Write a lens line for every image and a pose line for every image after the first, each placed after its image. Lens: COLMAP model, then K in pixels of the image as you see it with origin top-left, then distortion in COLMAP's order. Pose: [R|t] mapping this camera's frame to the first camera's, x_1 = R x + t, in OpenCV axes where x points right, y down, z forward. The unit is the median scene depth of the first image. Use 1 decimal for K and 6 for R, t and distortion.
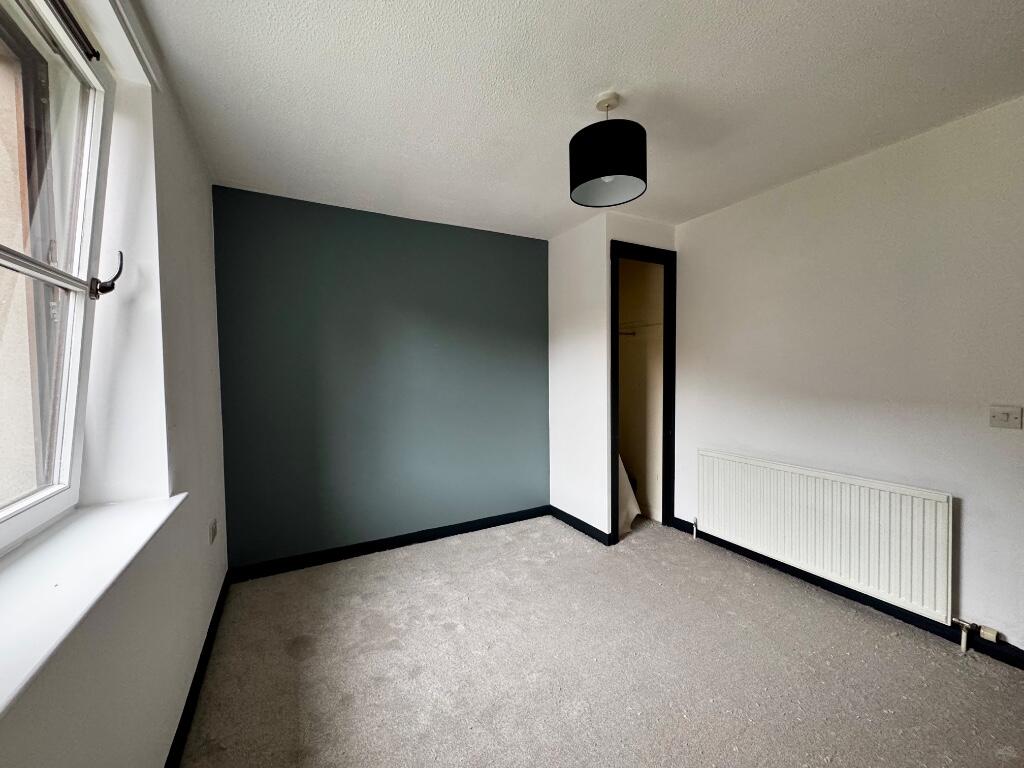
lens RADIAL K [[410.0, 0, 511.5], [0, 410.0, 381.2], [0, 0, 1]] dist [-0.003110, -0.000212]
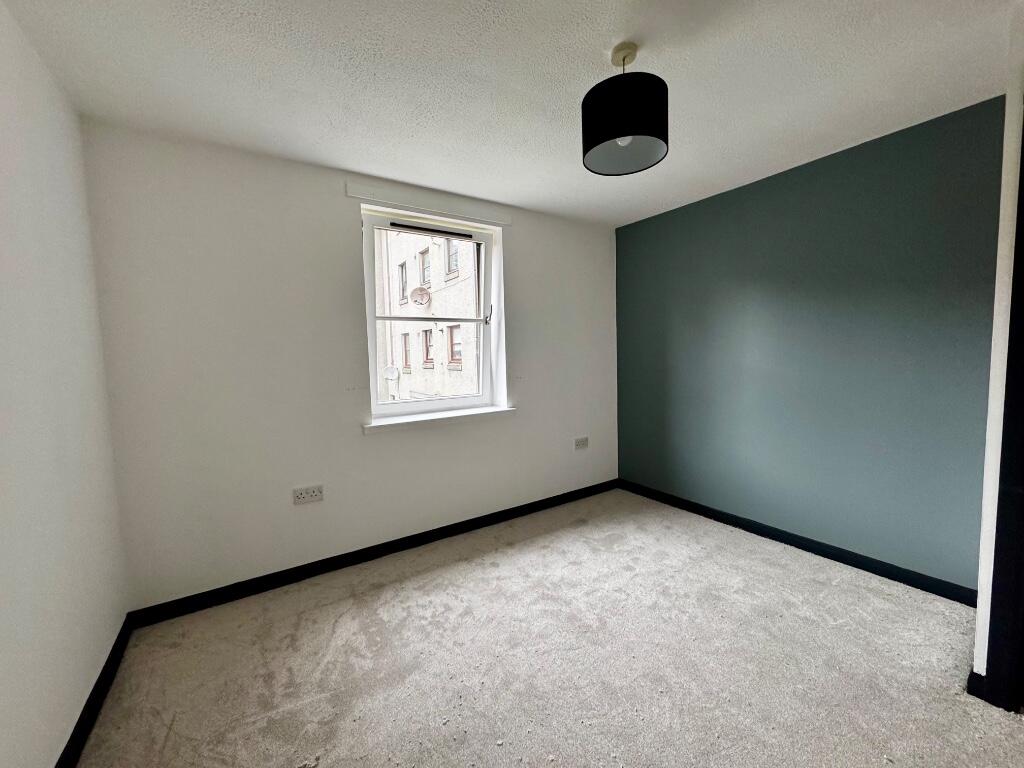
lens RADIAL K [[410.0, 0, 511.5], [0, 410.0, 381.2], [0, 0, 1]] dist [-0.003110, -0.000212]
pose [[0.094017, 0.083399, -0.992071, 0.819291], [-0.010953, 0.996511, 0.082735, -0.031108], [0.995510, 0.003087, 0.094602, 0.469555]]
